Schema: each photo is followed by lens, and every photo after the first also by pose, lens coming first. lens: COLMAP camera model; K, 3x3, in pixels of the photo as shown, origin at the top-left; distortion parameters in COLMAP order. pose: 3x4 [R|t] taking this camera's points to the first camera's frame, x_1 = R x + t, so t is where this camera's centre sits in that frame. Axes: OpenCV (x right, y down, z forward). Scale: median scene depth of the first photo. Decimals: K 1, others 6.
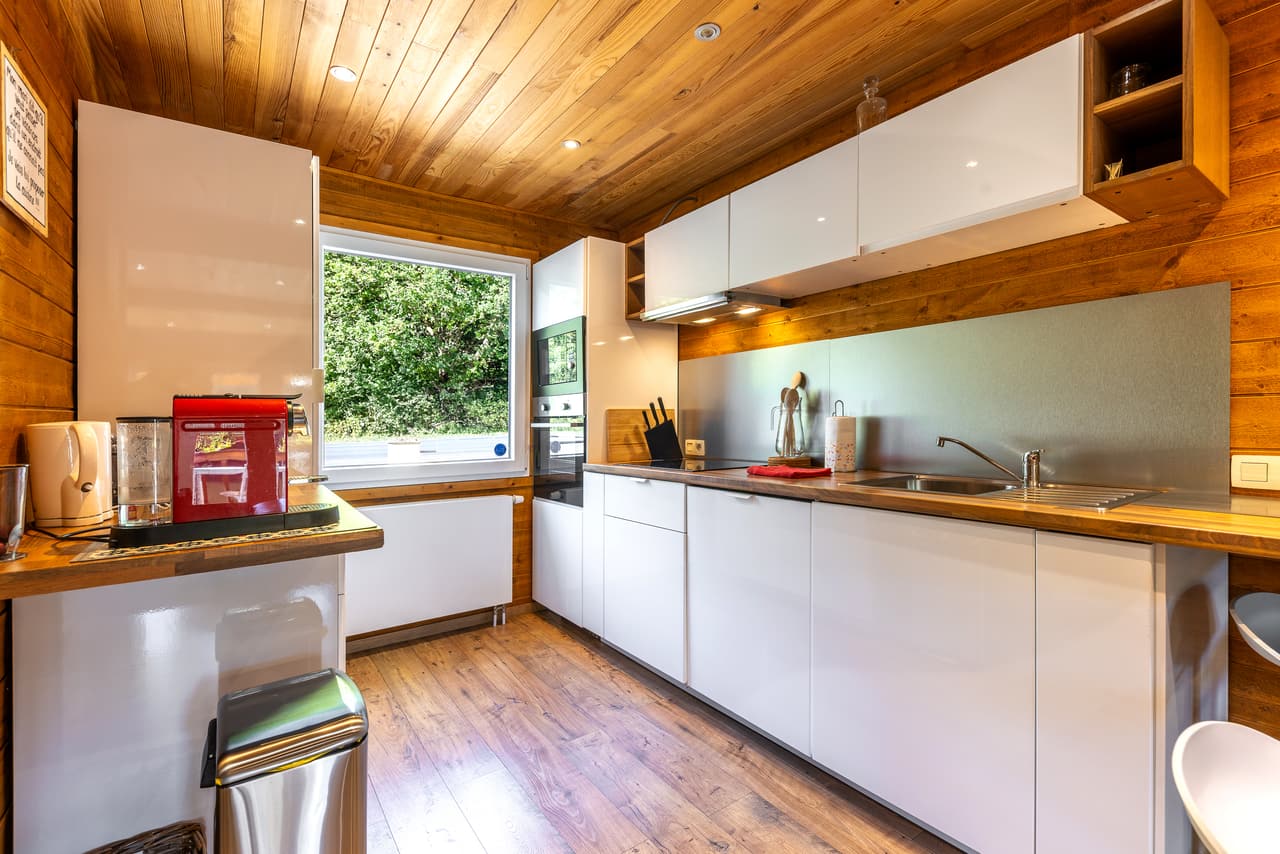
lens RADIAL K [[575.0, 0, 633.9], [0, 575.0, 432.9], [0, 0, 1]] dist [-0.000292, -0.000643]
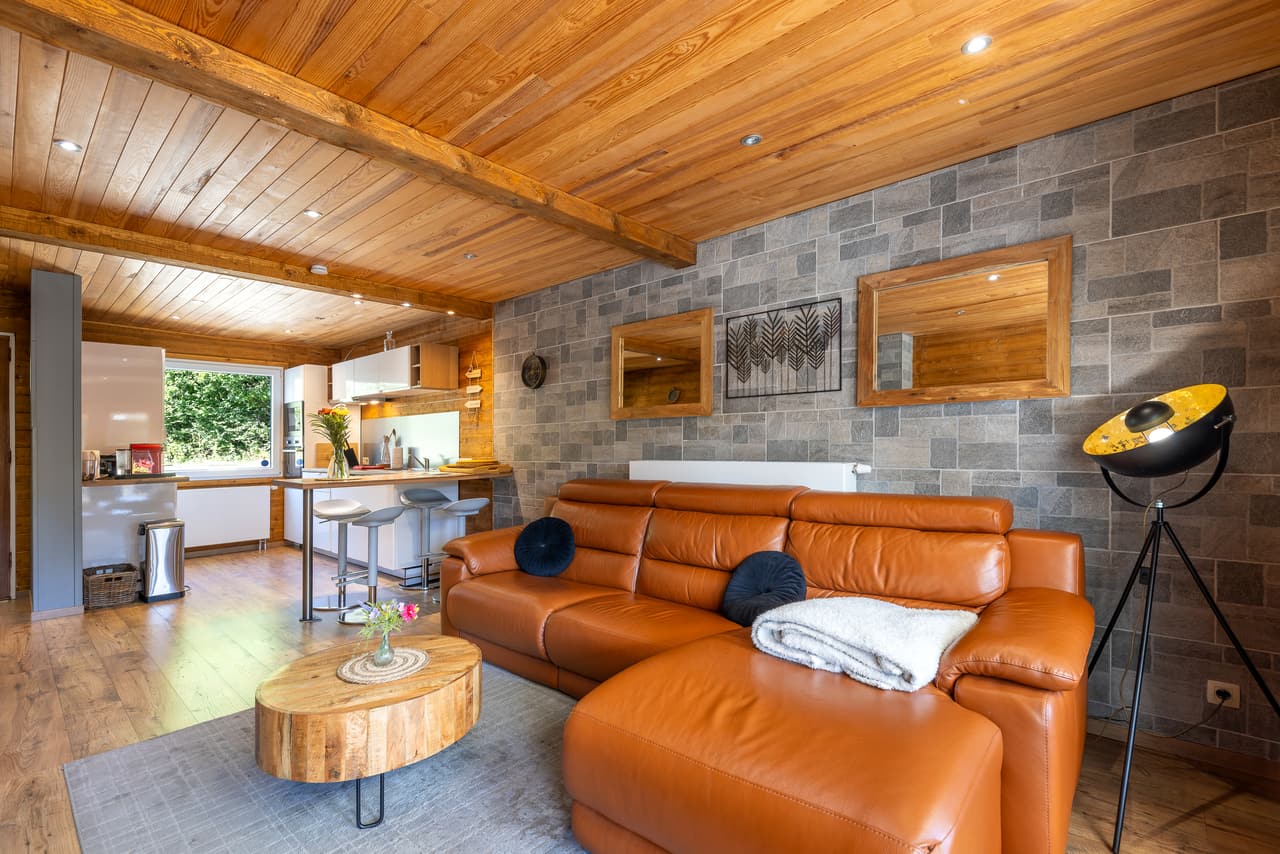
lens RADIAL K [[558.2, 0, 642.9], [0, 558.2, 448.3], [0, 0, 1]] dist [0.000672, -0.004686]
pose [[0.969812, 0.000027, 0.243854, 0.631818], [0.004359, 0.999838, -0.017446, 0.019391], [-0.243815, 0.017983, 0.969655, -1.325274]]
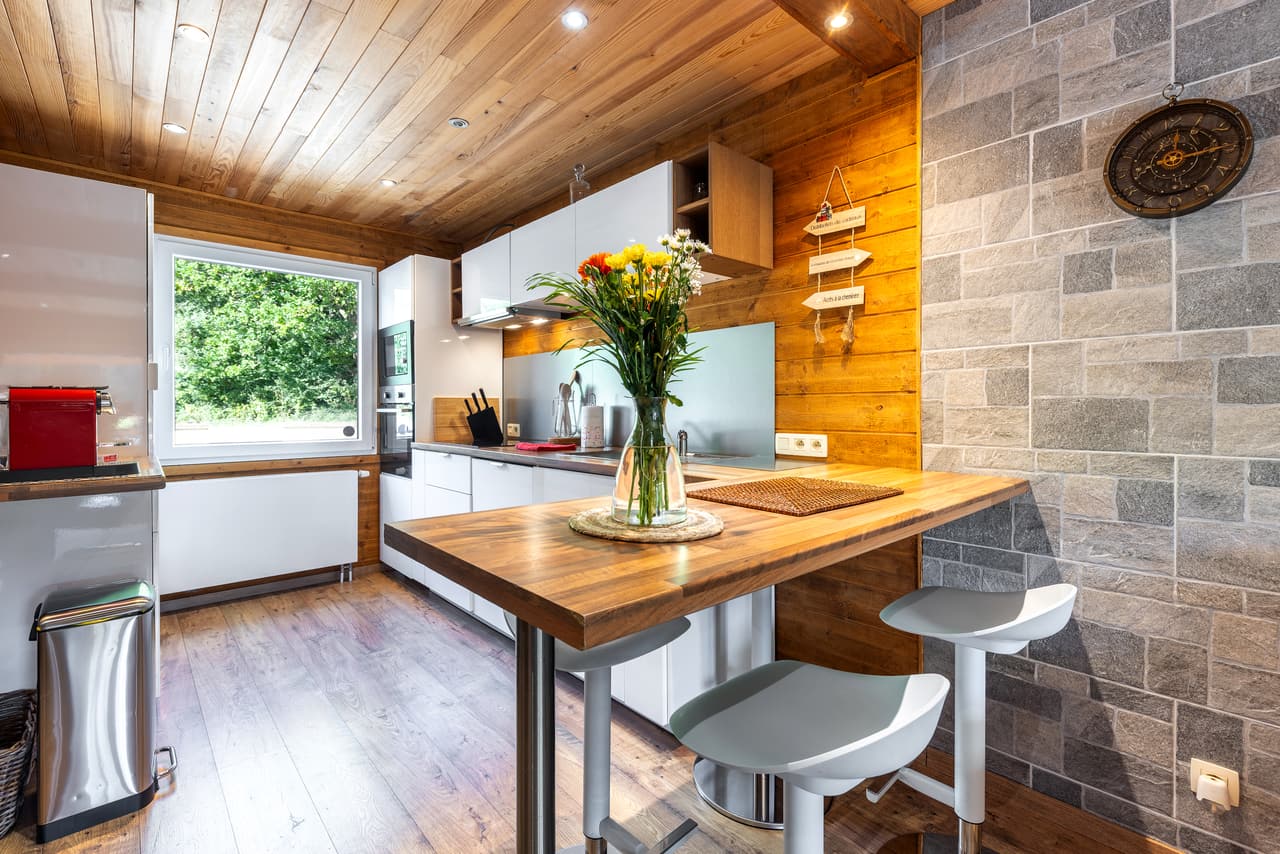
lens RADIAL K [[571.4, 0, 640.0], [0, 571.4, 427.0], [0, 0, 1]] dist [0.001374, -0.006446]
pose [[0.992131, 0.006681, 0.125025, 0.234345], [-0.008039, 0.999914, 0.010358, 0.004469], [-0.124945, -0.011281, 0.992100, -0.244562]]
